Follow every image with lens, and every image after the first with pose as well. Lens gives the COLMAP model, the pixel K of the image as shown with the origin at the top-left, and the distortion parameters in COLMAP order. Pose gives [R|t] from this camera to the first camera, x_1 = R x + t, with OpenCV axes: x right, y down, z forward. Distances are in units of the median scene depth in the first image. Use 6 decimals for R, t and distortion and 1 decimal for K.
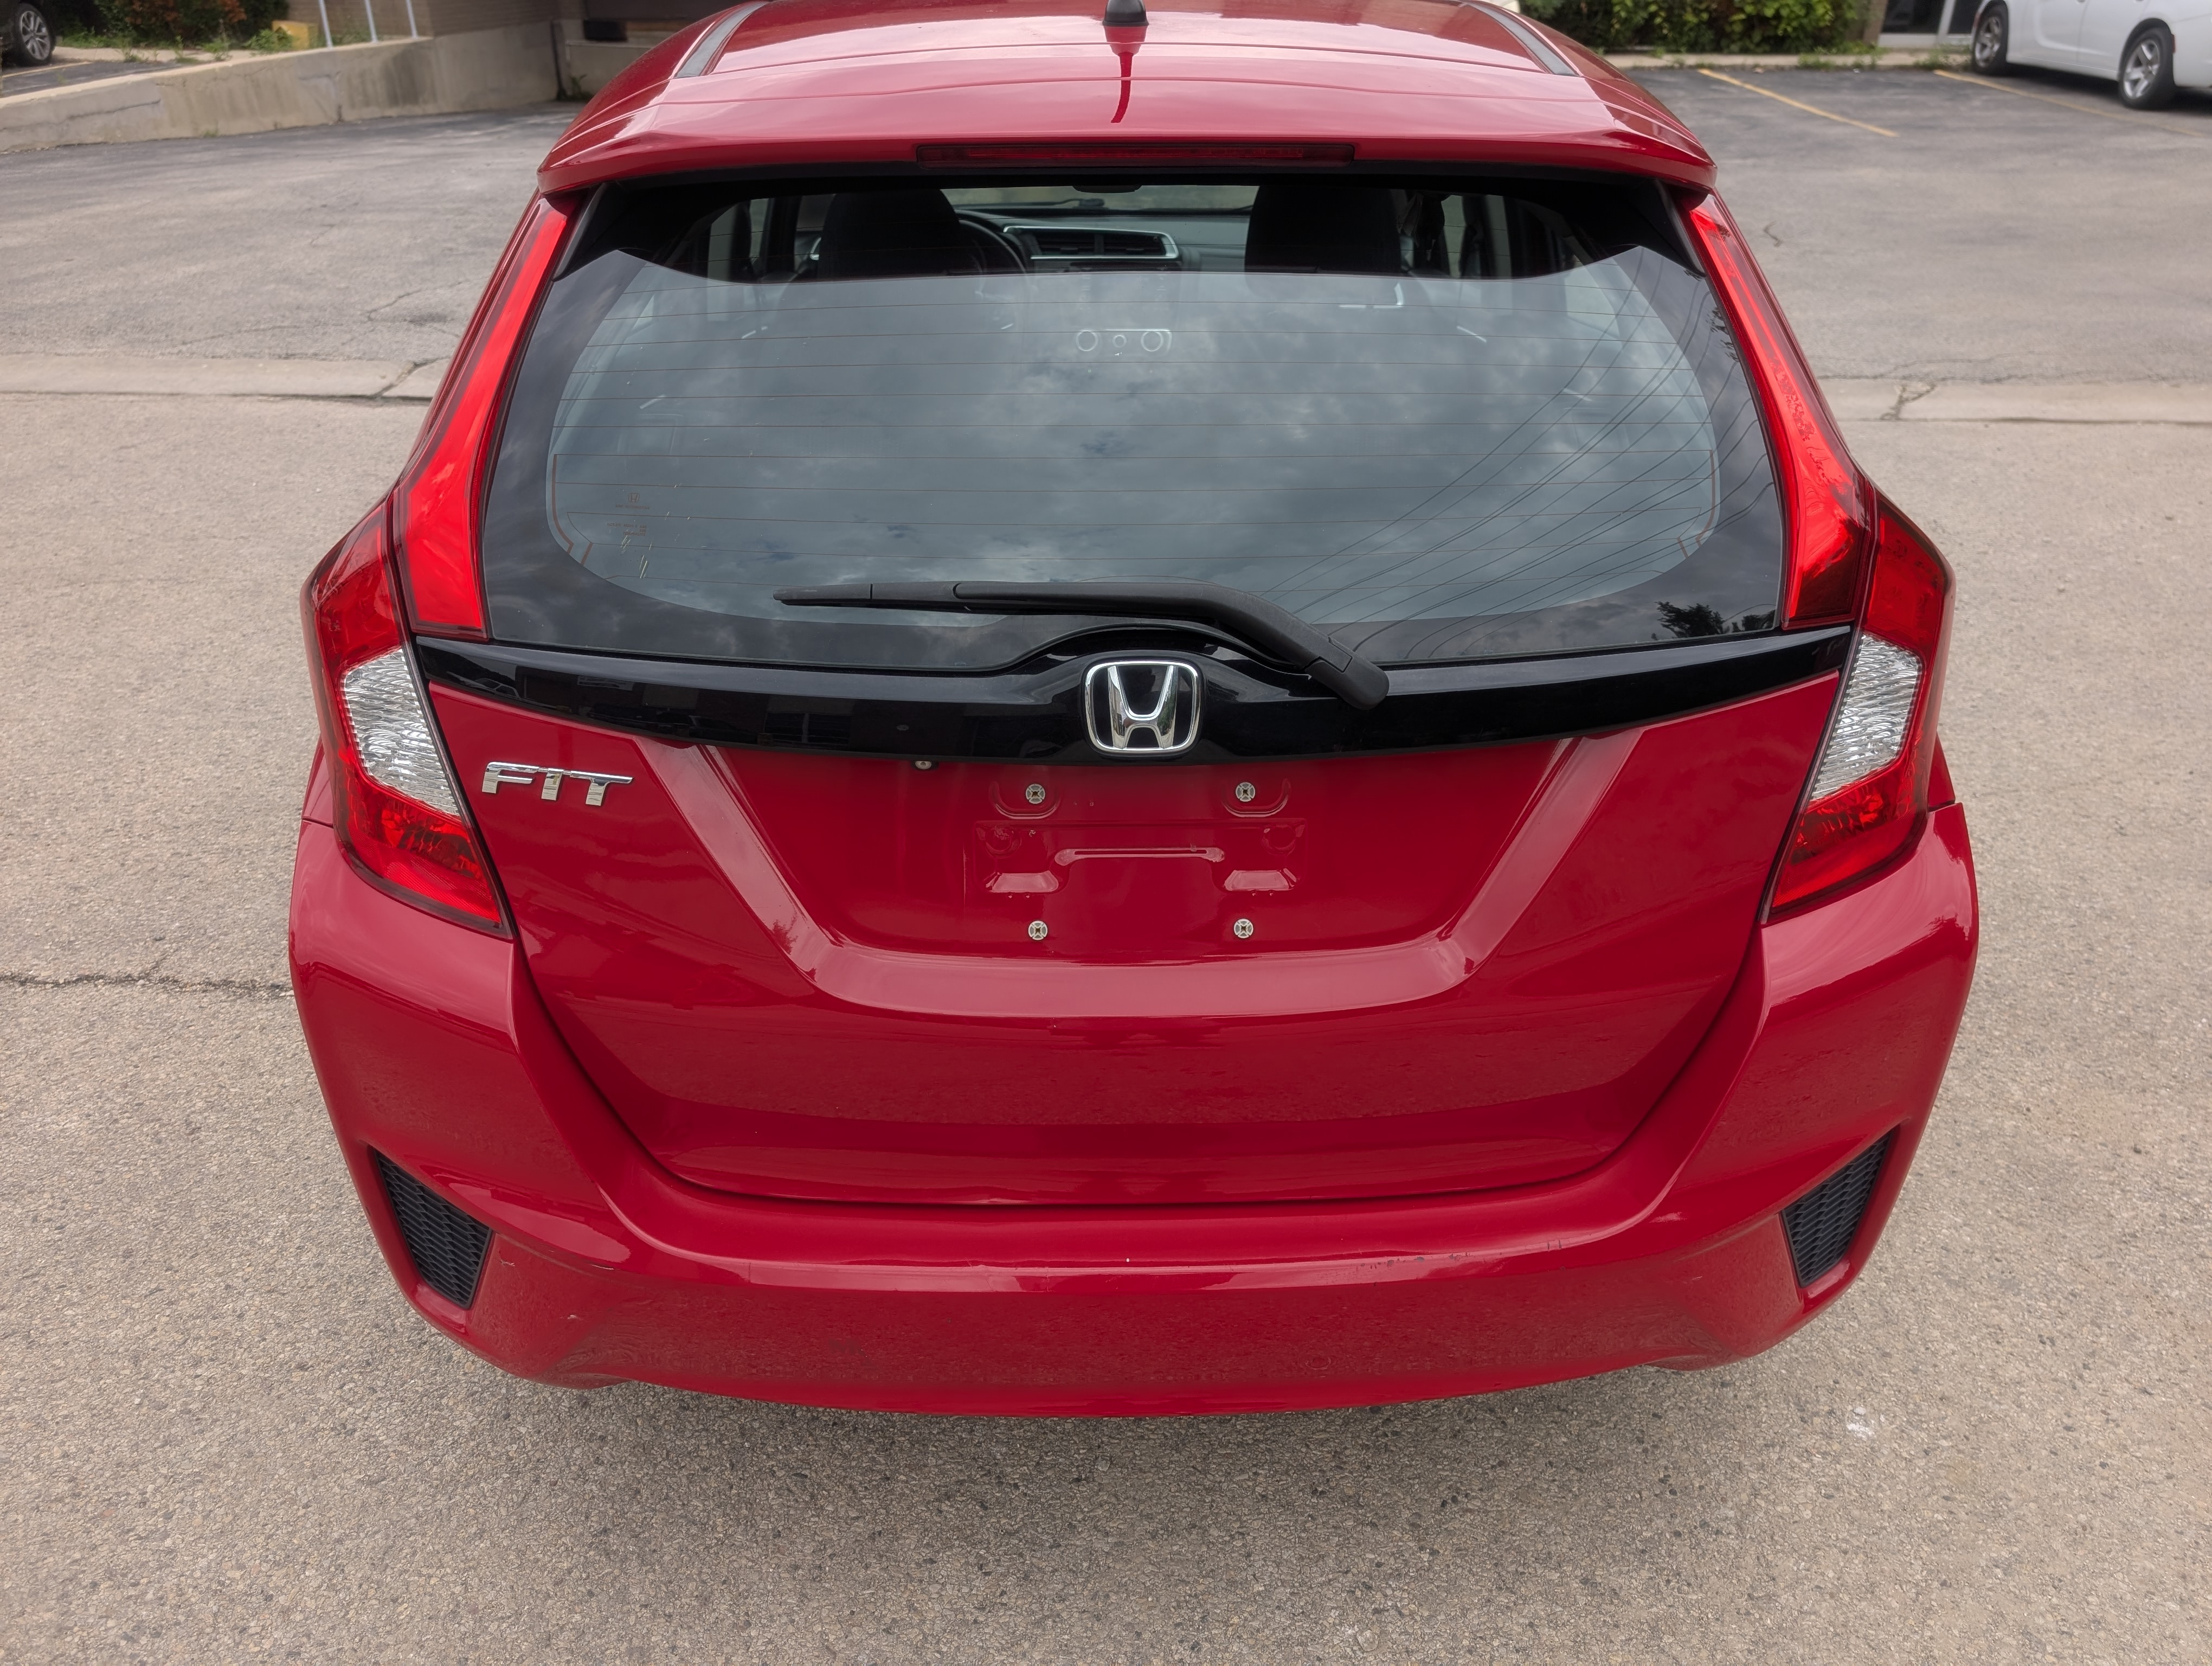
lens RADIAL K [[1588.0, 0, 1106.0], [0, 1588.0, 833.0], [0, 0, 1]] dist [0.006168, -0.004157]
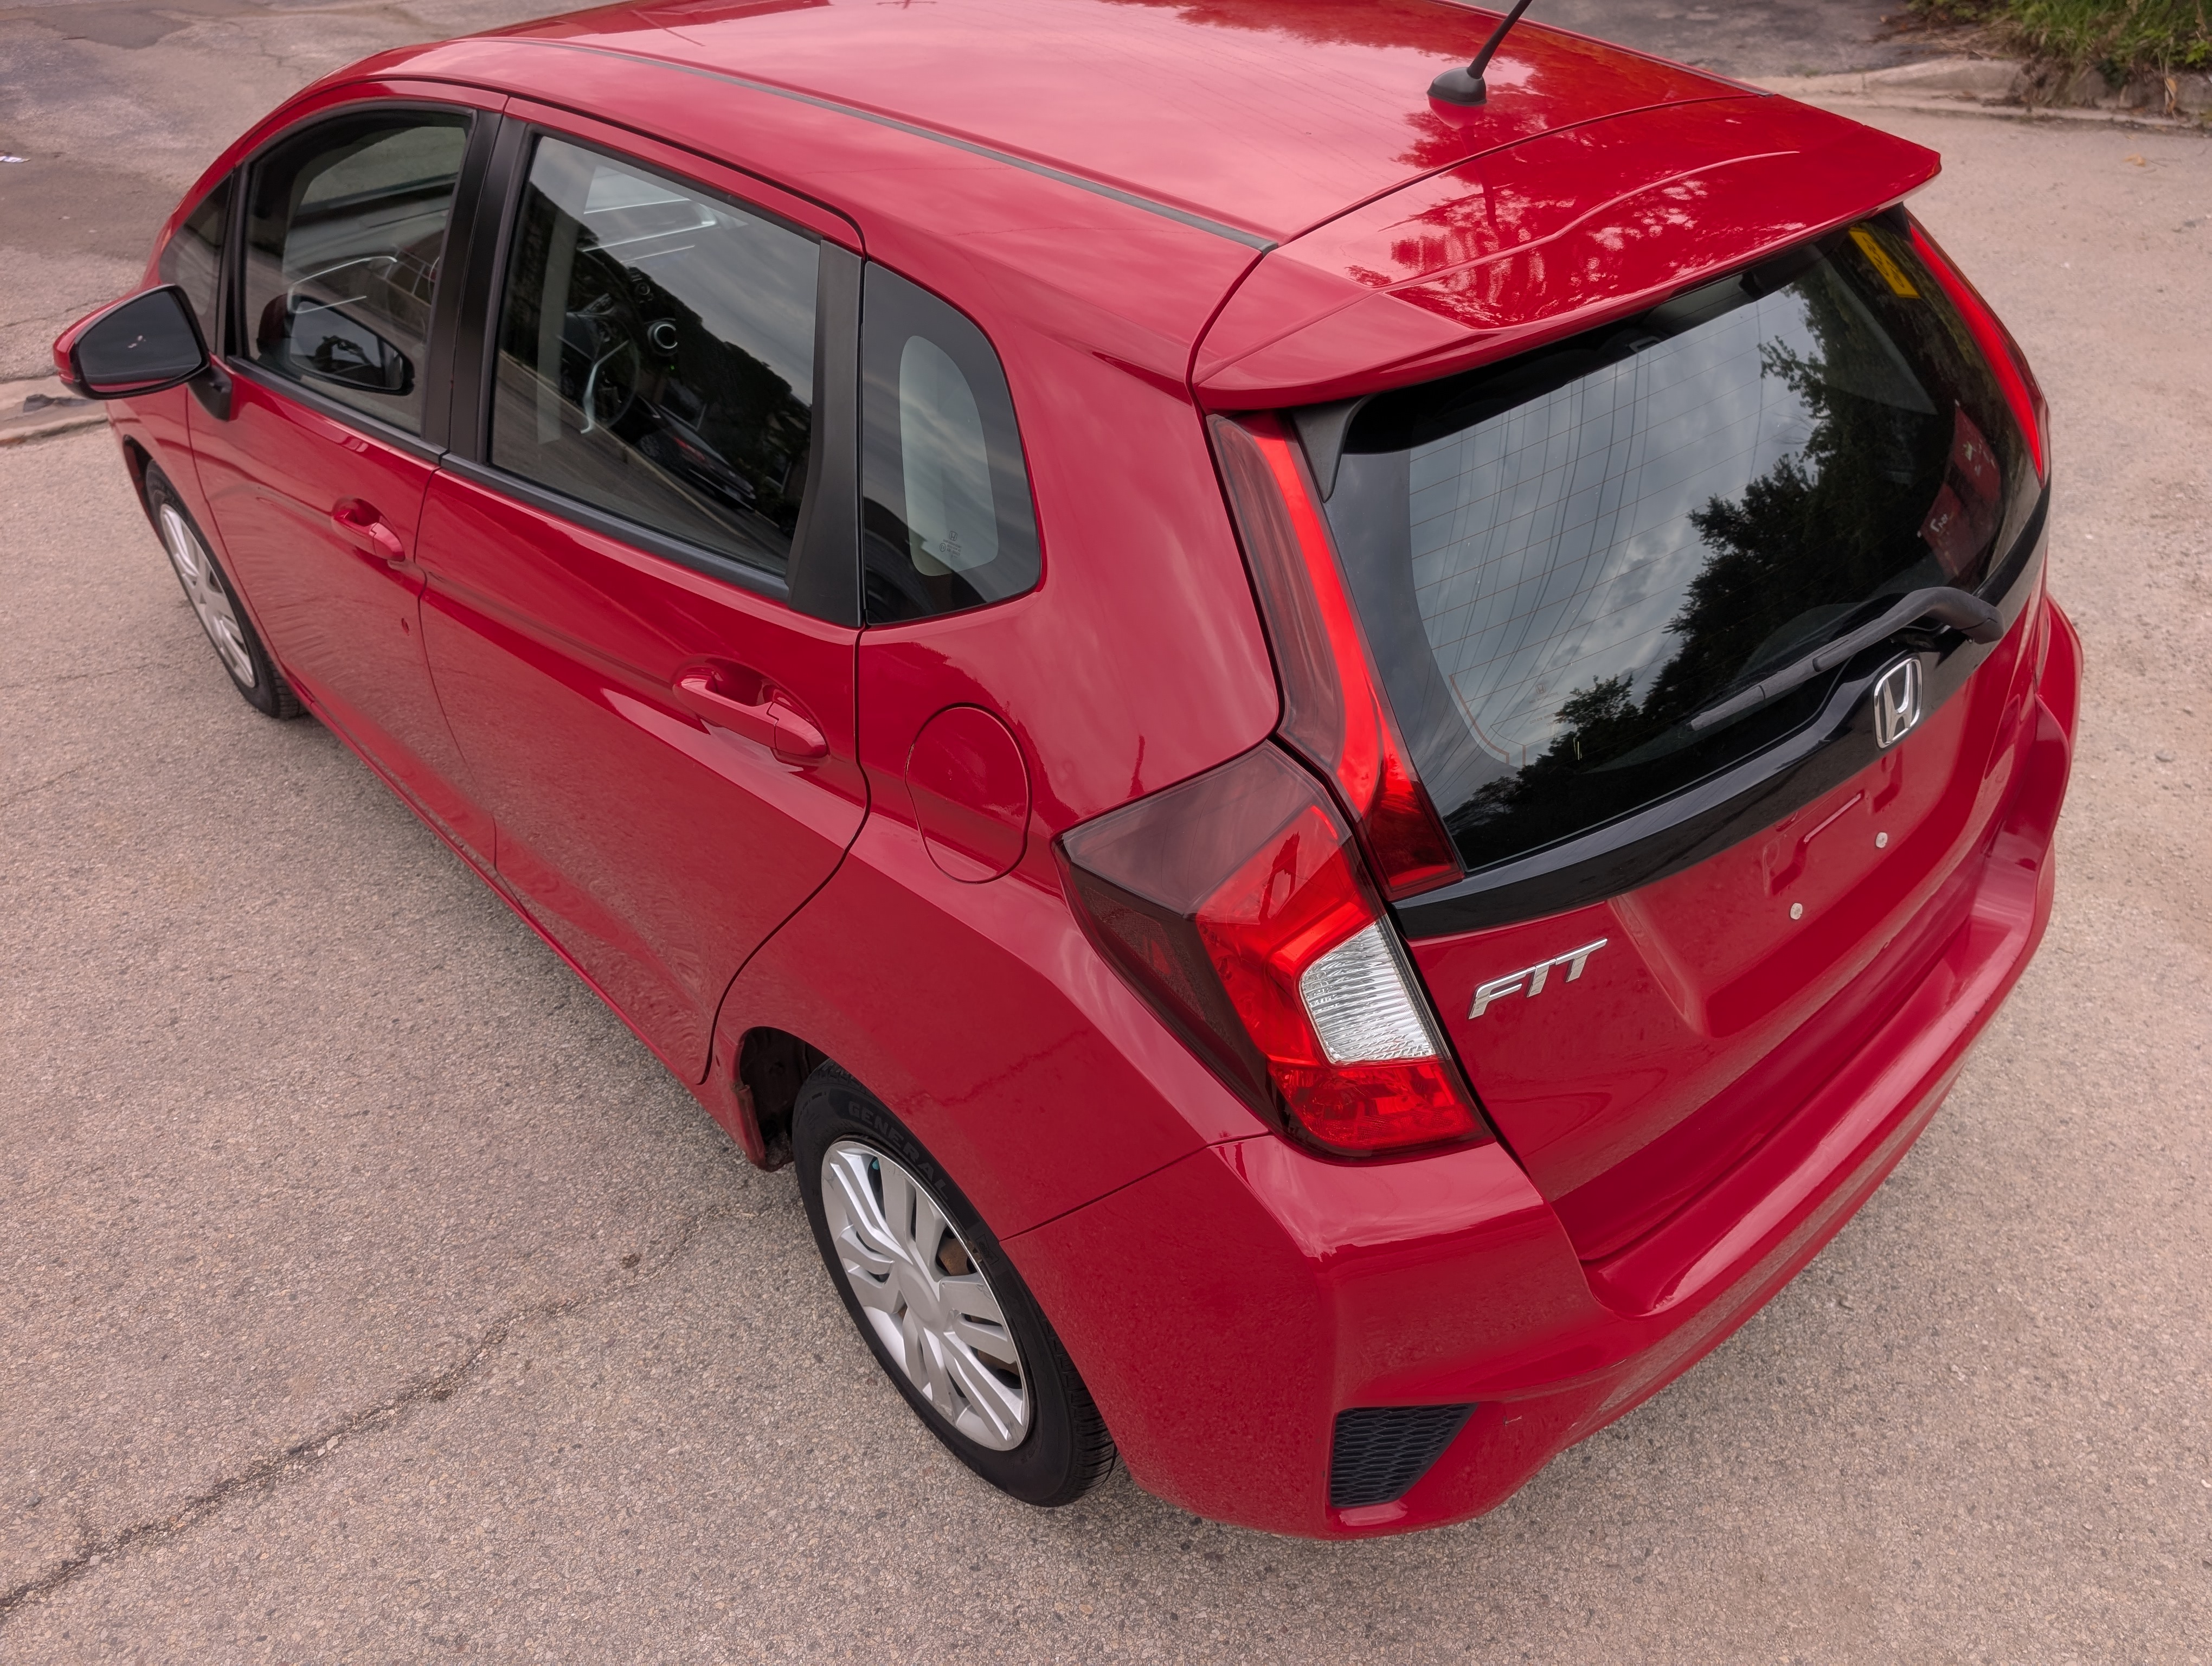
lens RADIAL K [[1588.0, 0, 1106.0], [0, 1588.0, 833.0], [0, 0, 1]] dist [0.006168, -0.004157]
pose [[0.757445, -0.397598, 0.517874, -0.796128], [0.337256, 0.917441, 0.211093, -0.322986], [-0.559049, 0.014765, 0.829003, 0.231211]]
